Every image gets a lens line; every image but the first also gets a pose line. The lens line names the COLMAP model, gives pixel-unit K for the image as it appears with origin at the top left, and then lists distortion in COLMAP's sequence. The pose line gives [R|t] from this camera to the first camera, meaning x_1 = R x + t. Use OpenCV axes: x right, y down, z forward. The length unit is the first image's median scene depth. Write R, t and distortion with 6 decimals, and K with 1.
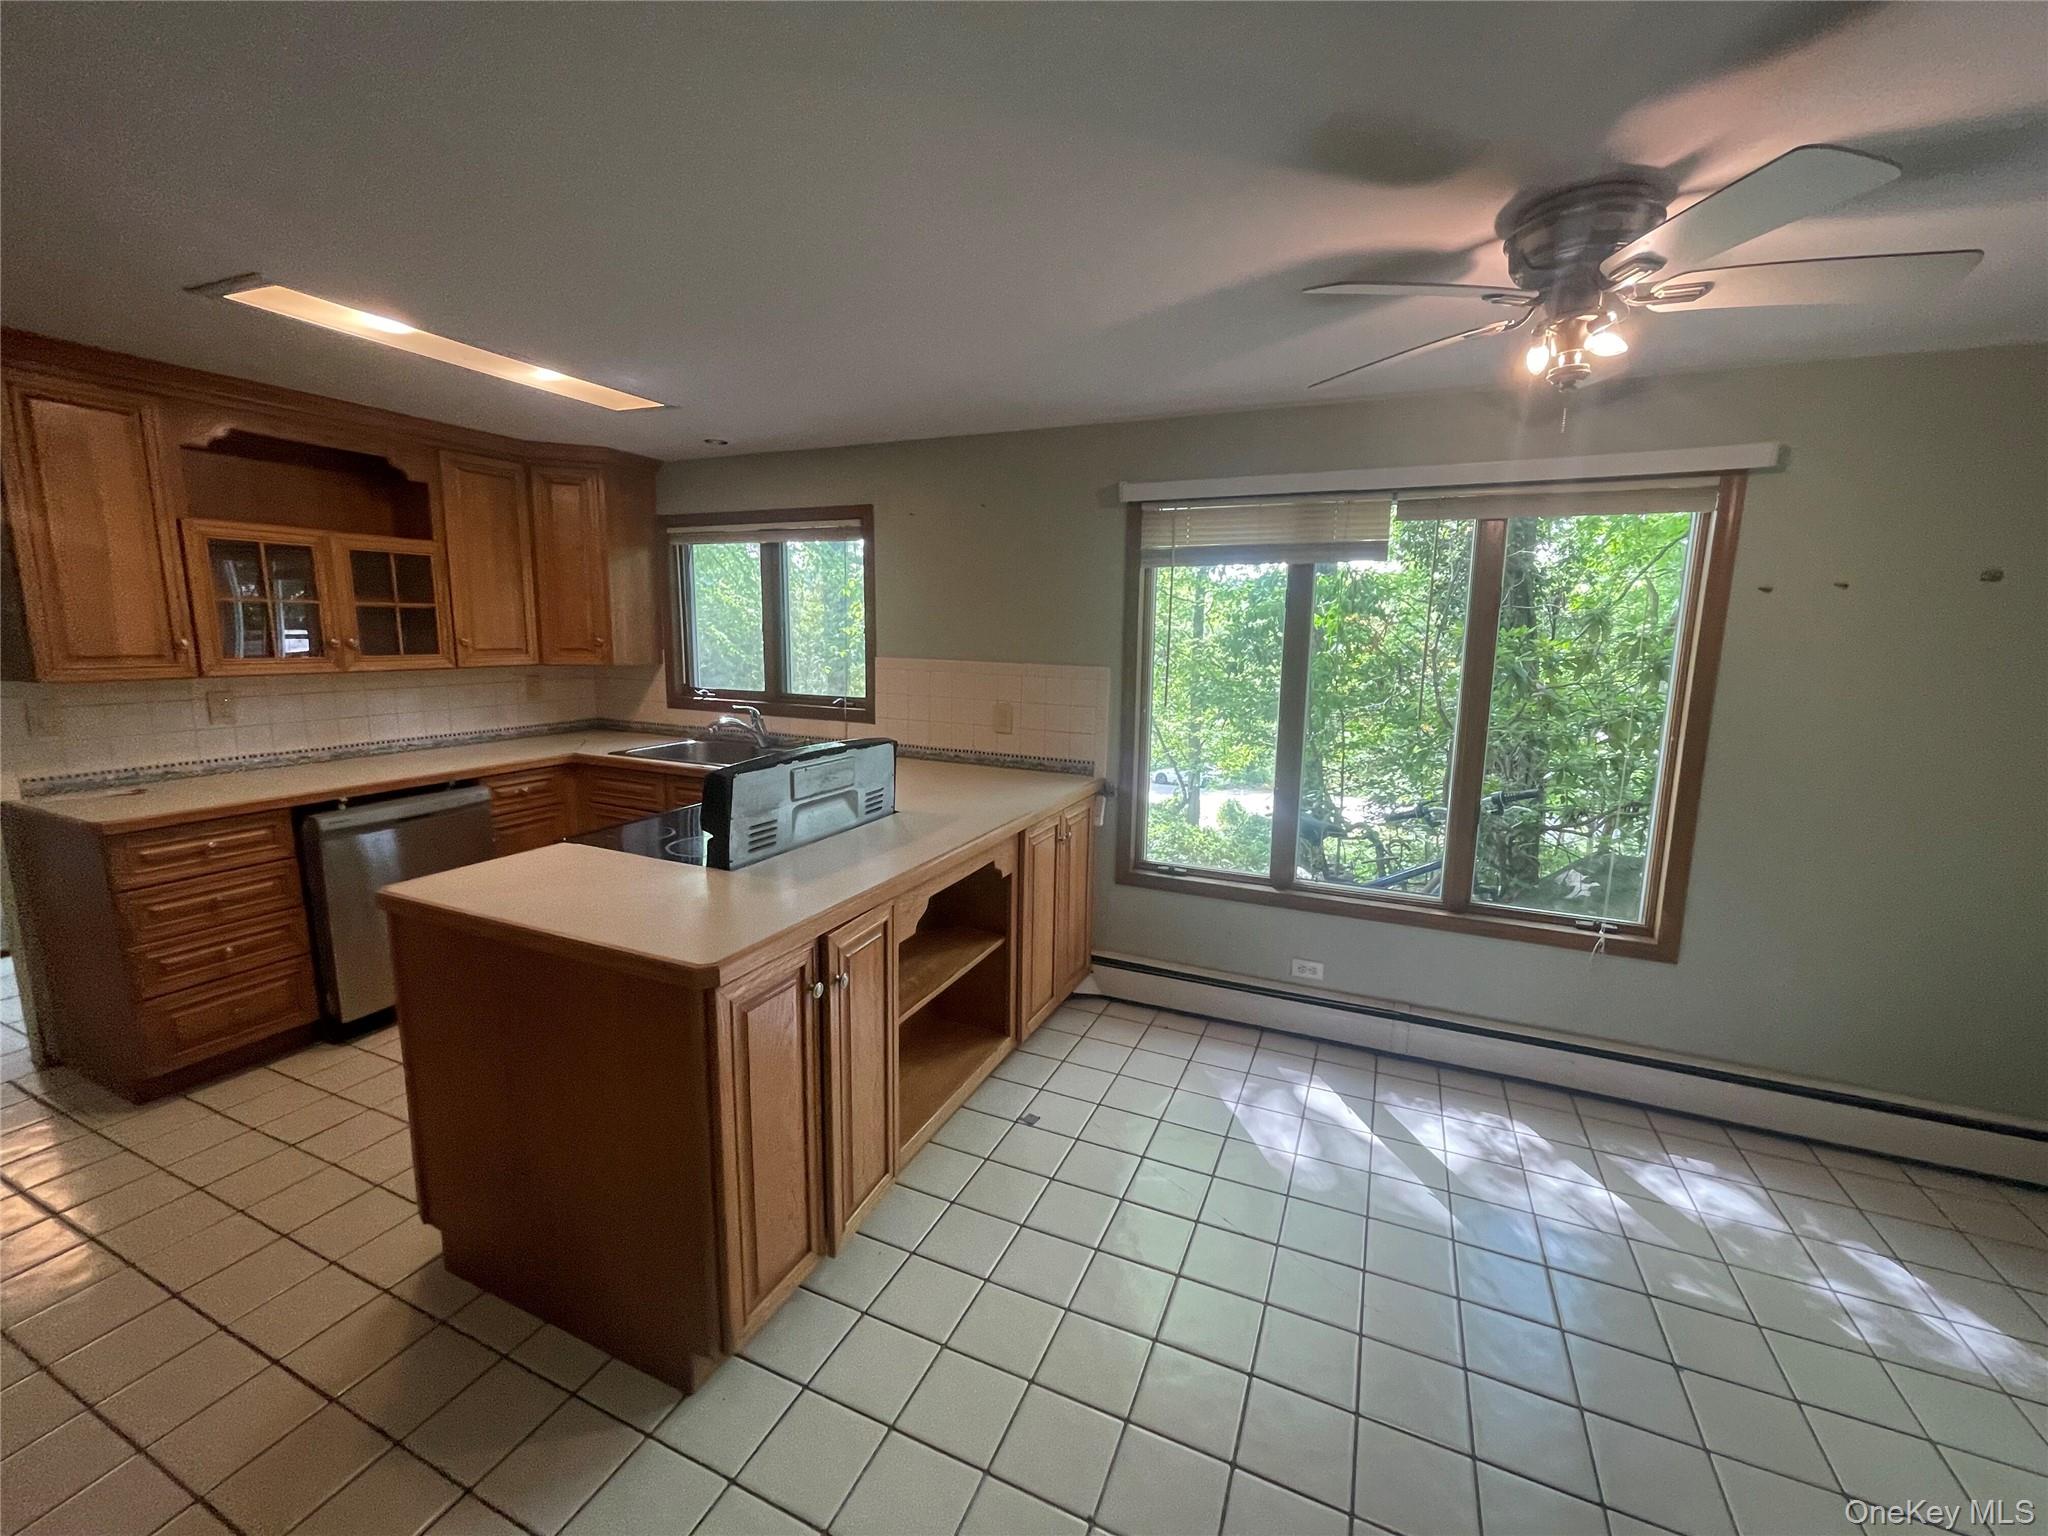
lens RADIAL K [[830.5, 0, 1024.8], [0, 830.5, 763.7], [0, 0, 1]] dist [-0.001060, 0.000131]
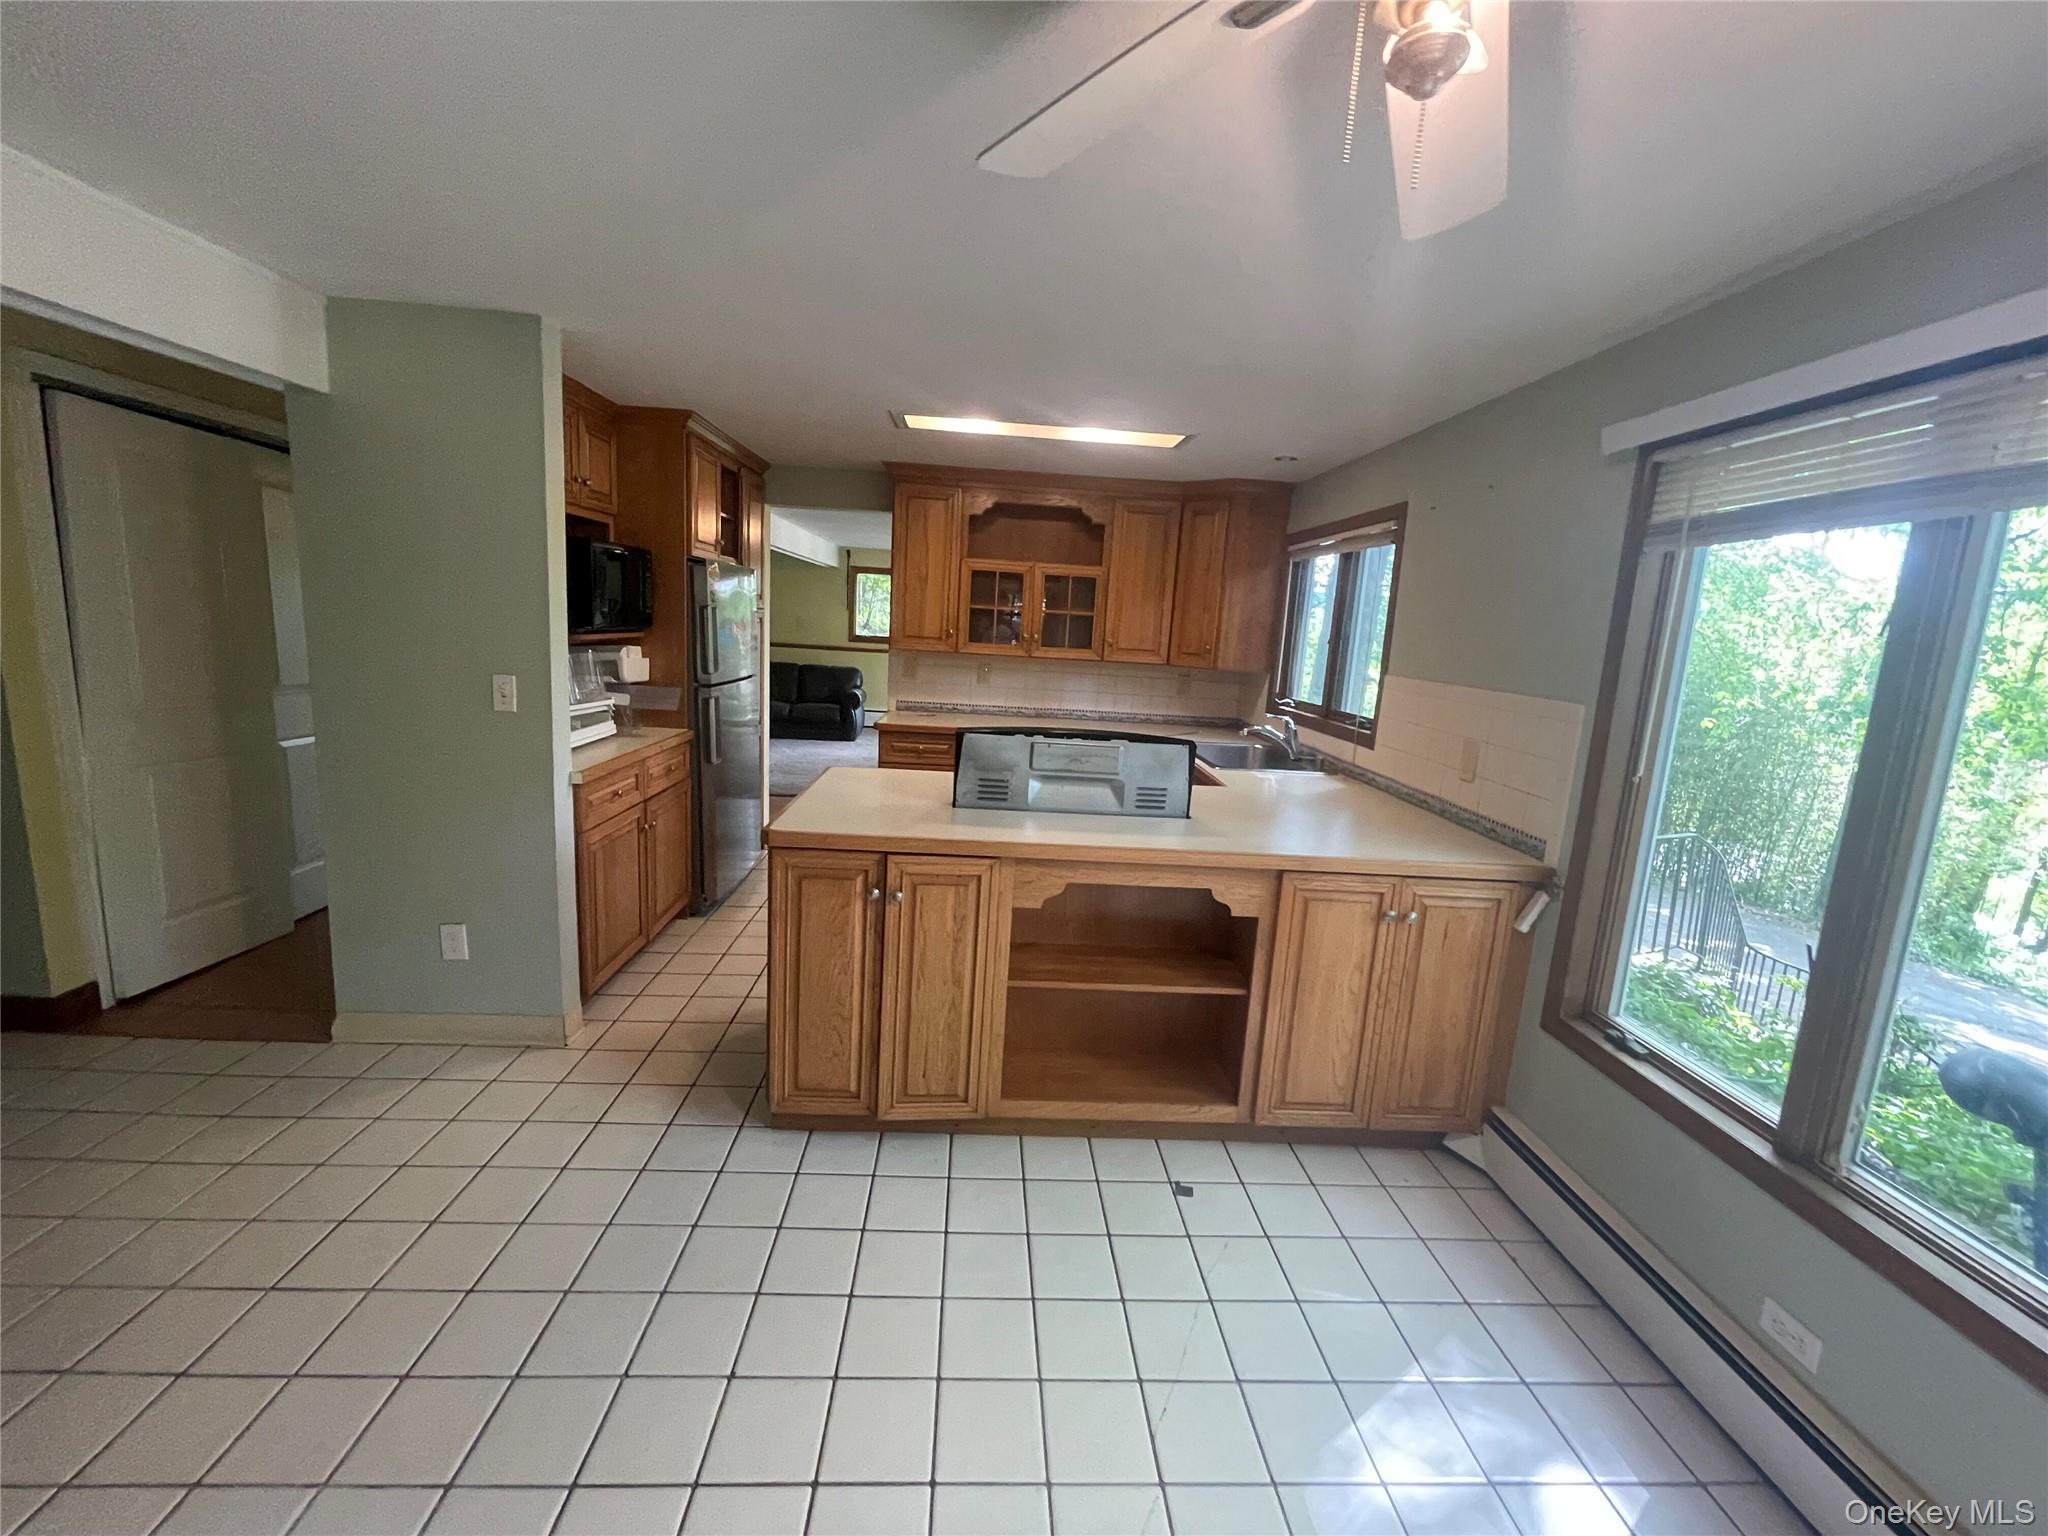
lens RADIAL K [[830.5, 0, 1024.8], [0, 830.5, 763.7], [0, 0, 1]] dist [-0.001060, 0.000131]
pose [[0.454495, 0.159300, -0.876389, 0.505467], [-0.196287, 0.977604, 0.075903, -0.033976], [0.868853, 0.137527, 0.475584, 0.311614]]
